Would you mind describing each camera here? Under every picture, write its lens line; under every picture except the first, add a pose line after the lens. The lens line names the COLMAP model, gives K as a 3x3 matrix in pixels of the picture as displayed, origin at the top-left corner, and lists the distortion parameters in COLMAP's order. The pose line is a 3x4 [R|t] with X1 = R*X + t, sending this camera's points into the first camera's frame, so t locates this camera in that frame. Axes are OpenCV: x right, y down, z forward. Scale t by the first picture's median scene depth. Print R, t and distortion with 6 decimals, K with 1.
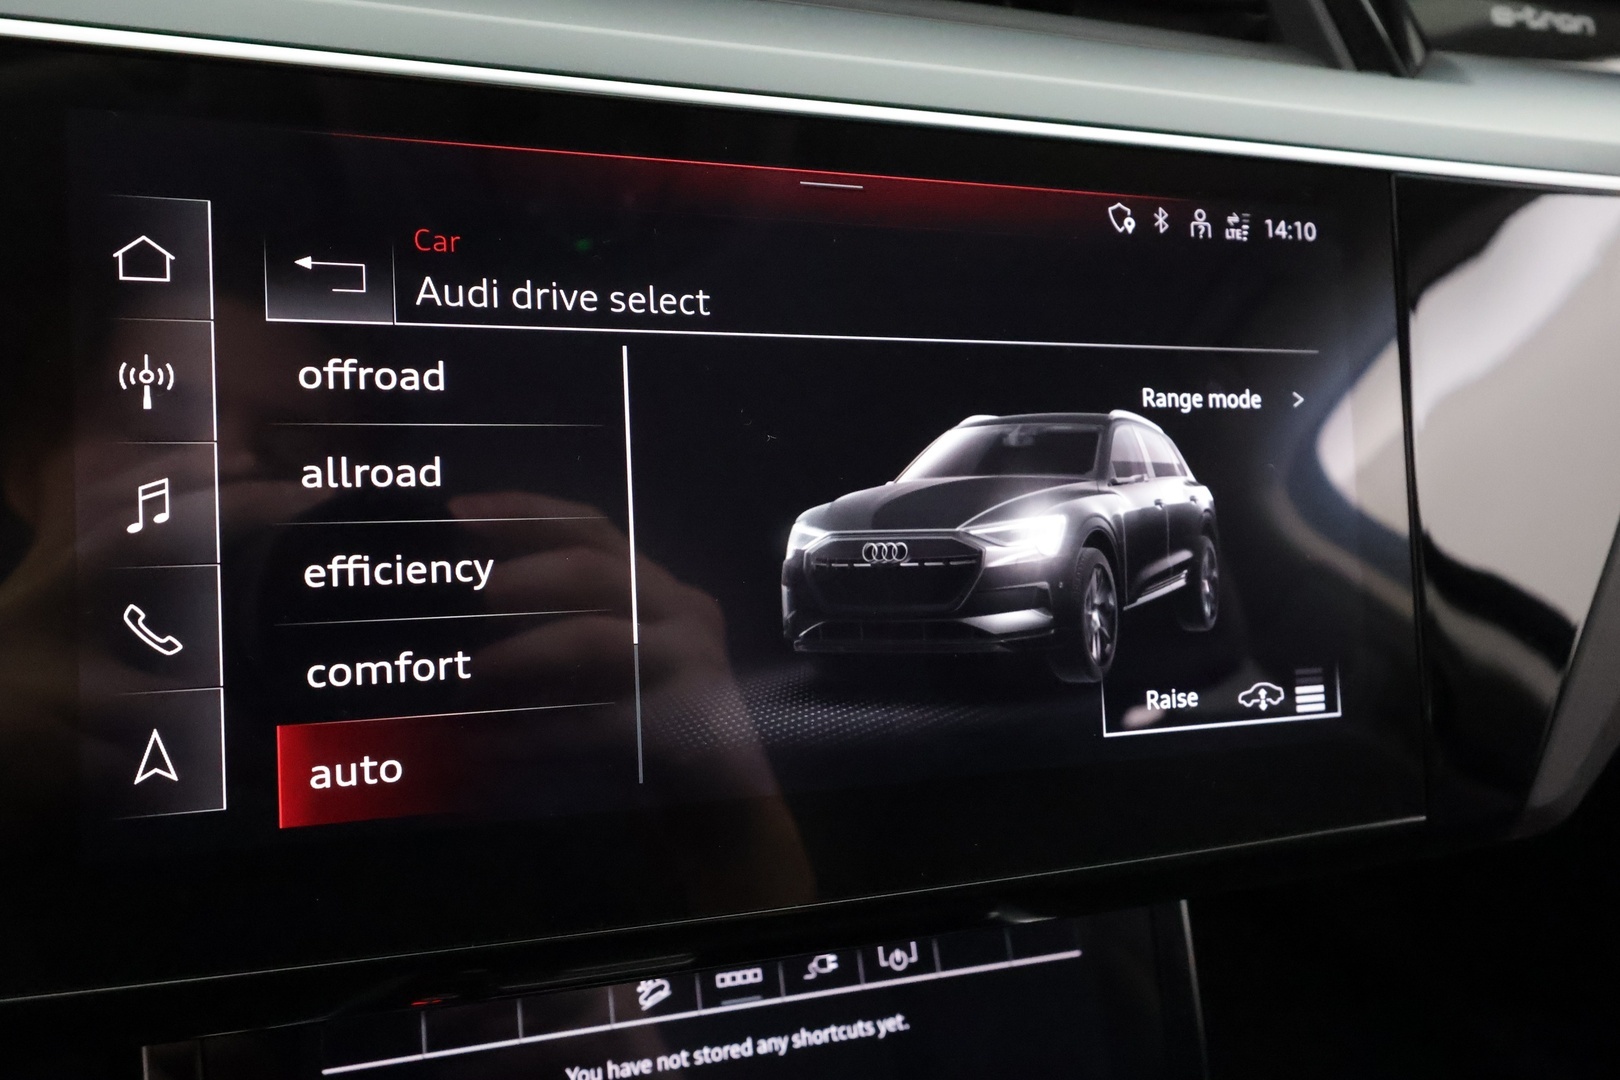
lens RADIAL K [[1290.9, 0, 808.5], [0, 1290.9, 551.8], [0, 0, 1]] dist [0.049678, -0.038778]
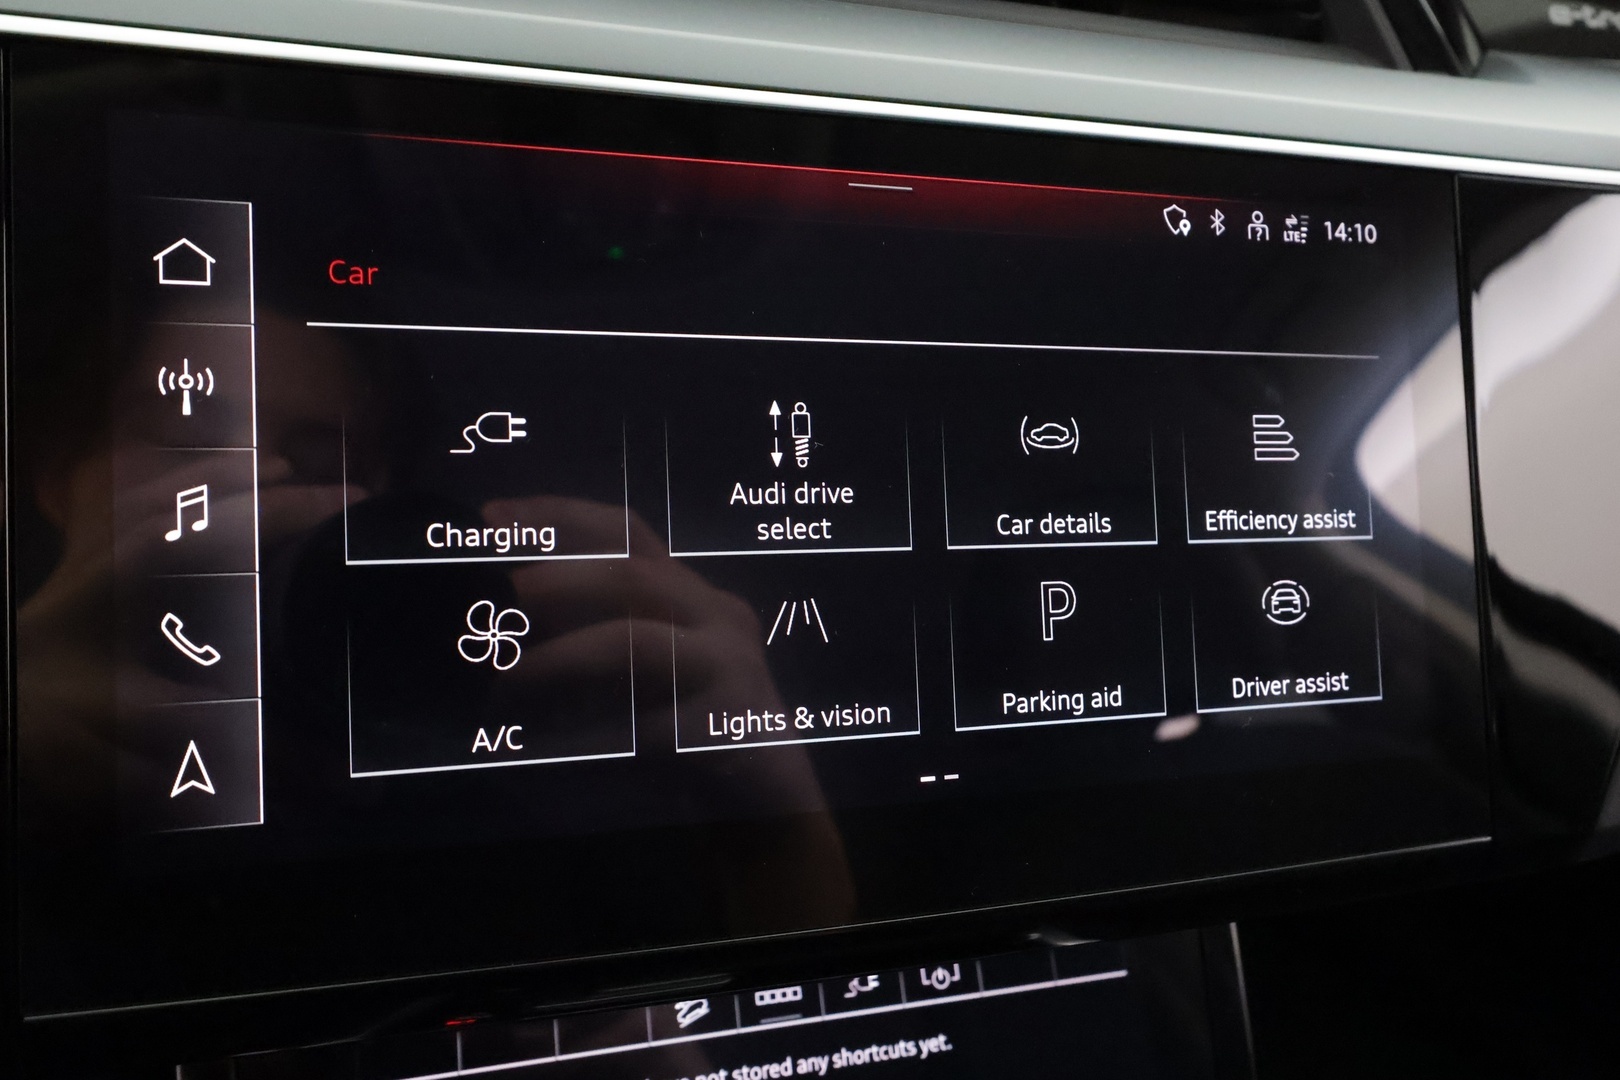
lens RADIAL K [[1290.9, 0, 810.8], [0, 1290.9, 549.7], [0, 0, 1]] dist [0.049678, -0.038778]
pose [[0.999764, 0.003561, -0.021410, -0.010826], [-0.003718, 0.999967, -0.007285, -0.001547], [0.021383, 0.007363, 0.999744, 0.020613]]
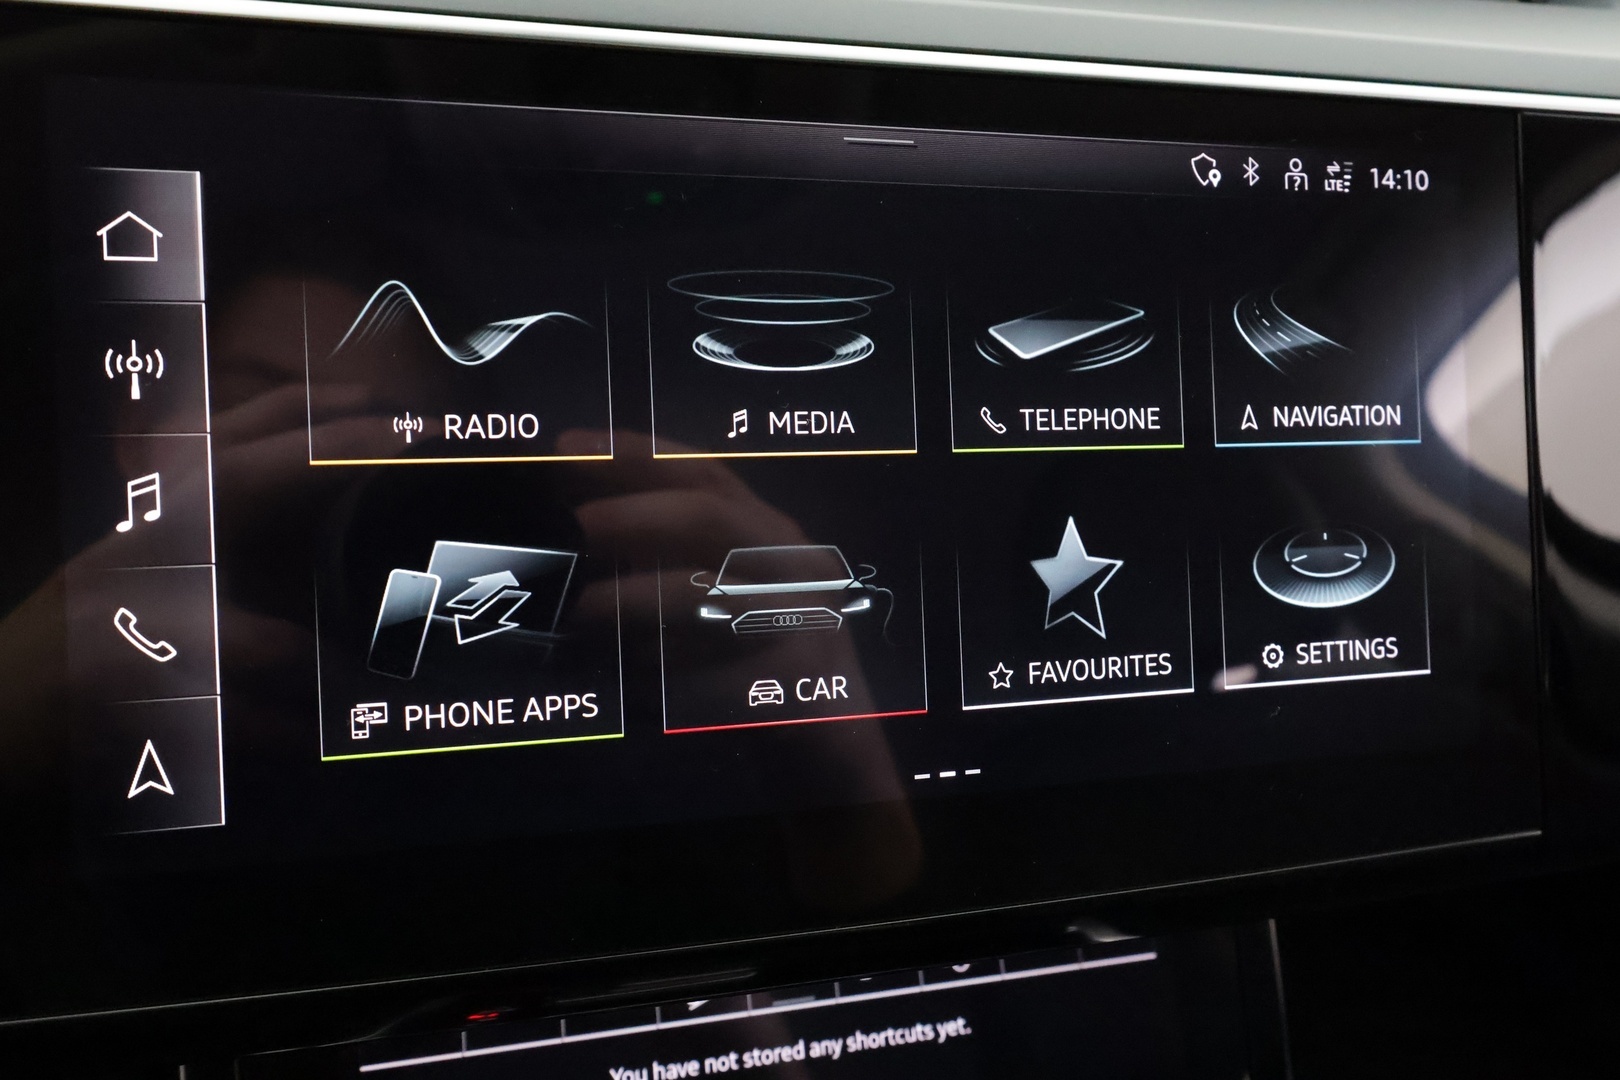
lens RADIAL K [[1290.9, 0, 807.6], [0, 1290.9, 555.2], [0, 0, 1]] dist [0.049678, -0.038778]
pose [[0.997521, 0.003338, -0.070285, 0.028520], [-0.000547, 0.999212, 0.039687, -0.024491], [0.070362, -0.039550, 0.996737, 0.067500]]
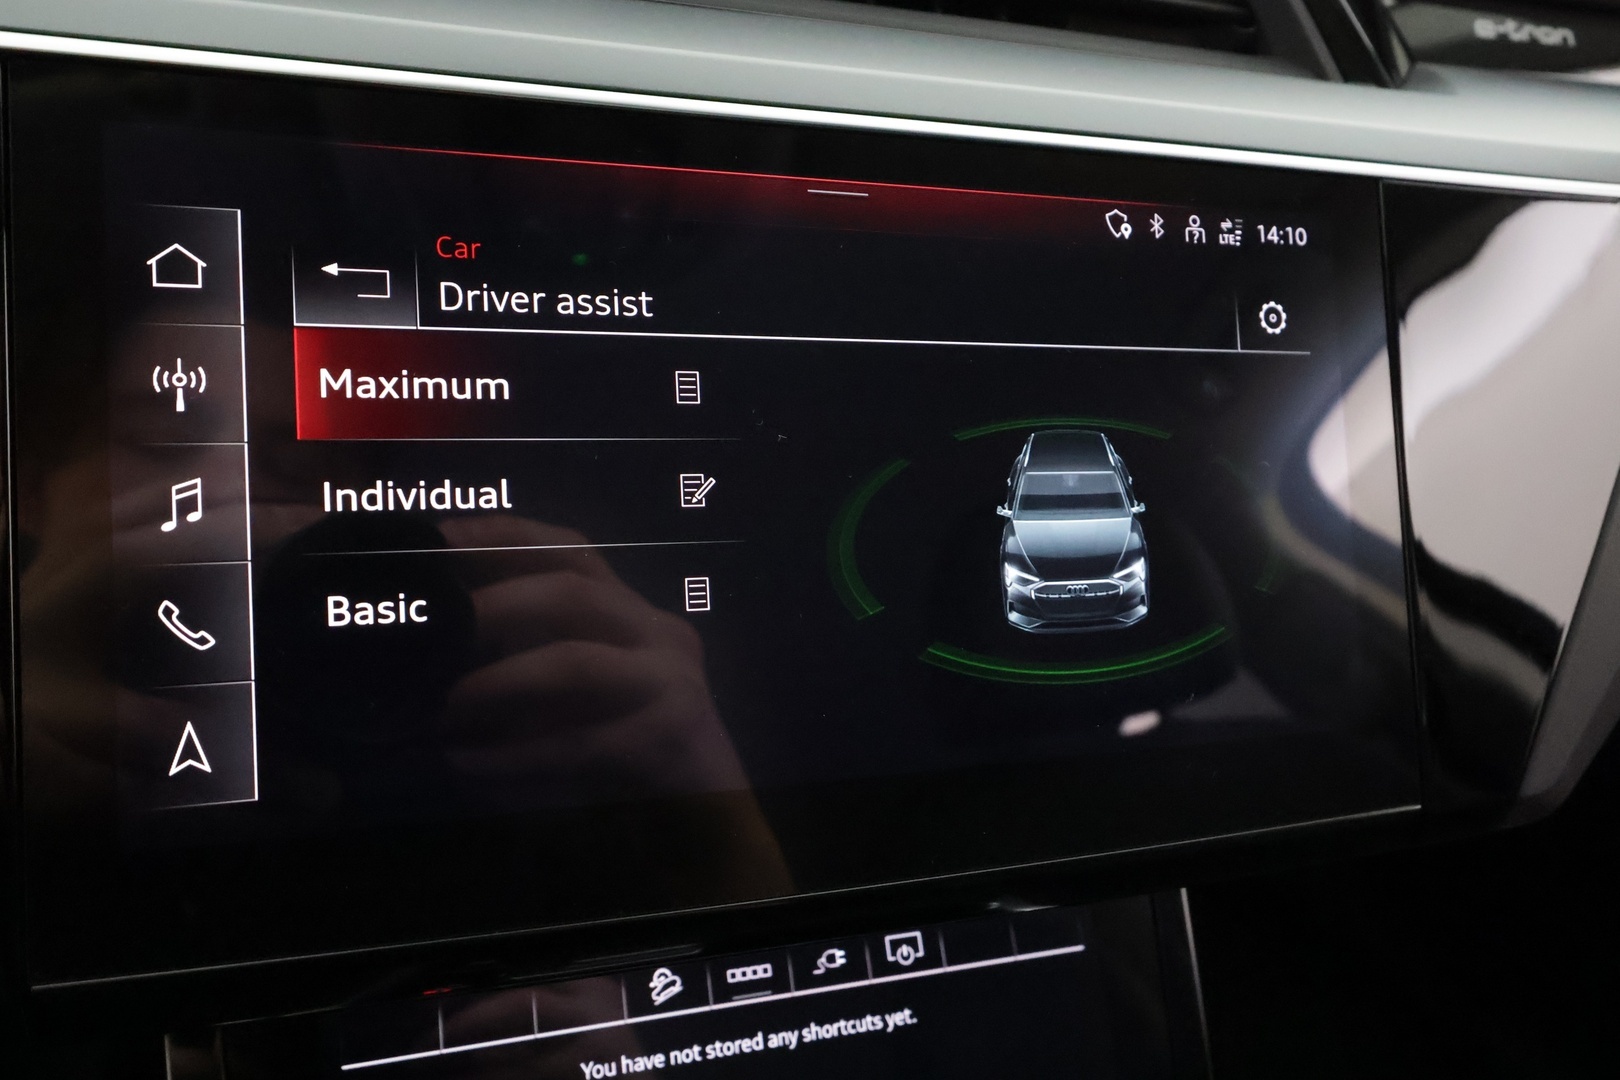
lens RADIAL K [[1290.9, 0, 811.6], [0, 1290.9, 550.6], [0, 0, 1]] dist [0.049678, -0.038778]
pose [[0.999944, -0.007731, 0.007211, -0.011135], [0.007823, 0.999887, -0.012850, 0.012634], [-0.007111, 0.012906, 0.999891, -0.023313]]
